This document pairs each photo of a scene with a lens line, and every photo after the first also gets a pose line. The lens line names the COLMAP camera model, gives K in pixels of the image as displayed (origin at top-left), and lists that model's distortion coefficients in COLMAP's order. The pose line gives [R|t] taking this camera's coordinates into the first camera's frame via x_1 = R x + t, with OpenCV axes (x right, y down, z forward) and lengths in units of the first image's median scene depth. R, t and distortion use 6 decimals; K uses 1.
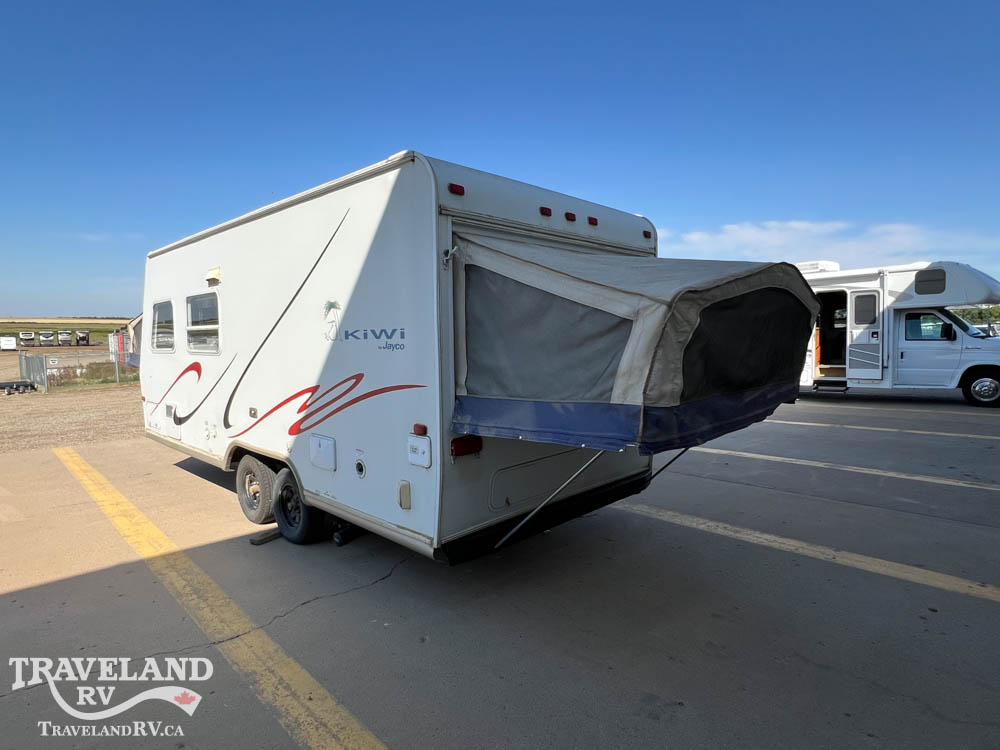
lens RADIAL K [[568.0, 0, 495.4], [0, 568.0, 375.8], [0, 0, 1]] dist [0.001946, 0.000744]
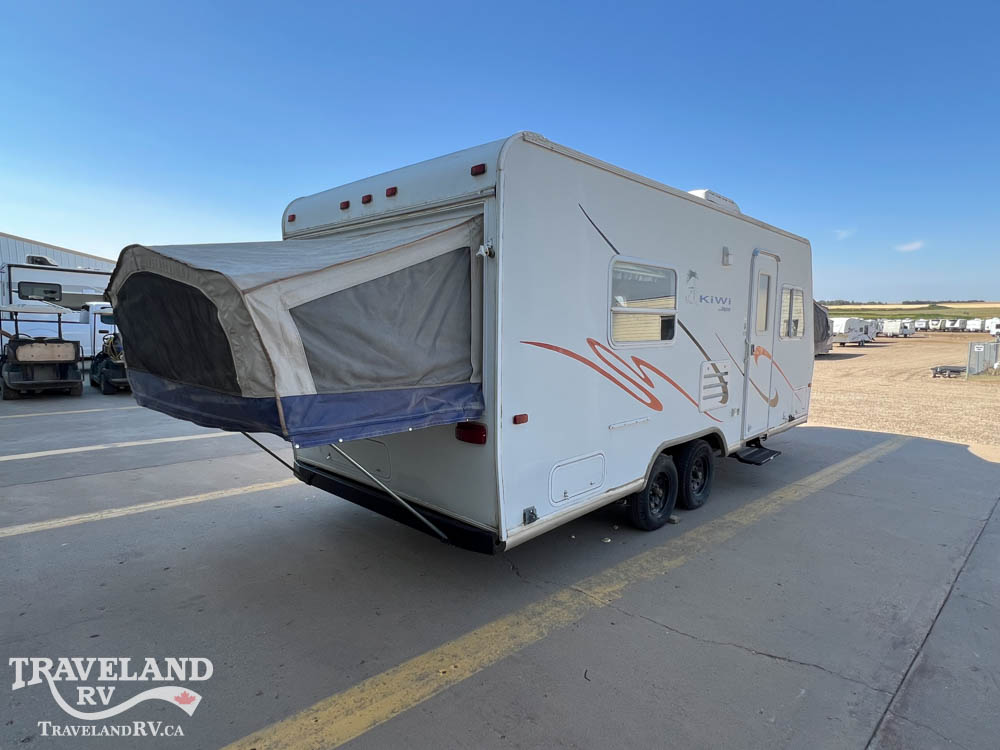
lens RADIAL K [[568.0, 0, 495.4], [0, 568.0, 375.8], [0, 0, 1]] dist [0.001946, 0.000744]
pose [[-0.014442, 0.107749, -0.994073, 0.654841], [-0.080783, 0.990801, 0.108568, -0.060773], [0.996627, 0.081872, -0.005604, 0.726958]]
